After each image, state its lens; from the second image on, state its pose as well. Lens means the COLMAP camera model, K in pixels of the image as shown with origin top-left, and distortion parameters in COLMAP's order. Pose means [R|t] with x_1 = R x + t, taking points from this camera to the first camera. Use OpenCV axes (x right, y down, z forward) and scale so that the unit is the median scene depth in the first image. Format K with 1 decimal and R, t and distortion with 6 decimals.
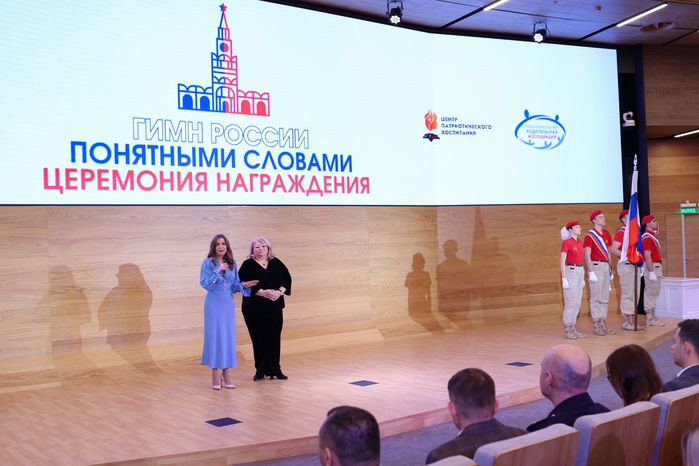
lens RADIAL K [[769.3, 0, 349.5], [0, 769.3, 233.0], [0, 0, 1]] dist [-0.095458, 0.050161]
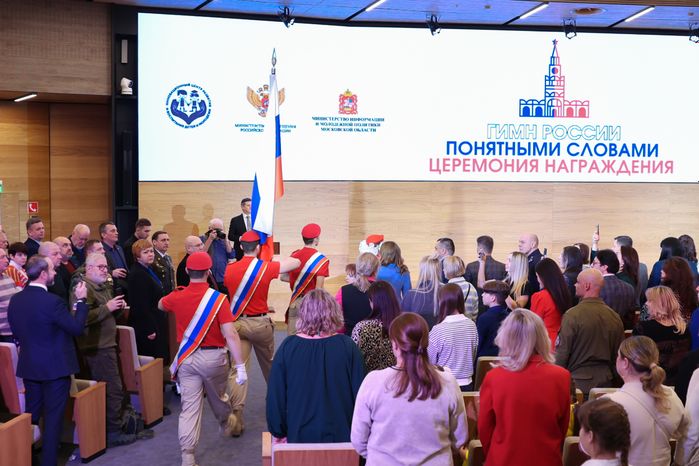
lens RADIAL K [[777.5, 0, 349.5], [0, 777.5, 233.0], [0, 0, 1]] dist [-0.113152, 0.072634]
pose [[0.829976, 0.078099, -0.552304, 0.328481], [-0.024773, 0.994334, 0.103377, -0.080158], [0.557248, -0.072118, 0.827208, -0.414353]]
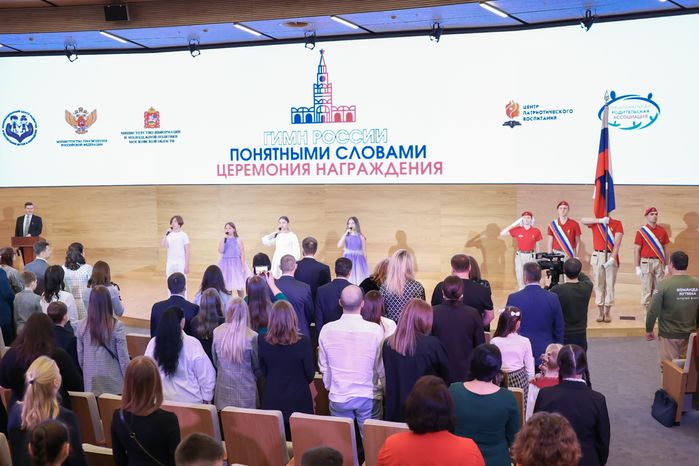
lens RADIAL K [[769.3, 0, 349.5], [0, 769.3, 233.0], [0, 0, 1]] dist [-0.095458, 0.050161]
pose [[0.570635, 0.099747, -0.815123, 1.112681], [0.001148, 0.992498, 0.122256, -0.125222], [0.821203, -0.070700, 0.566240, 0.167450]]
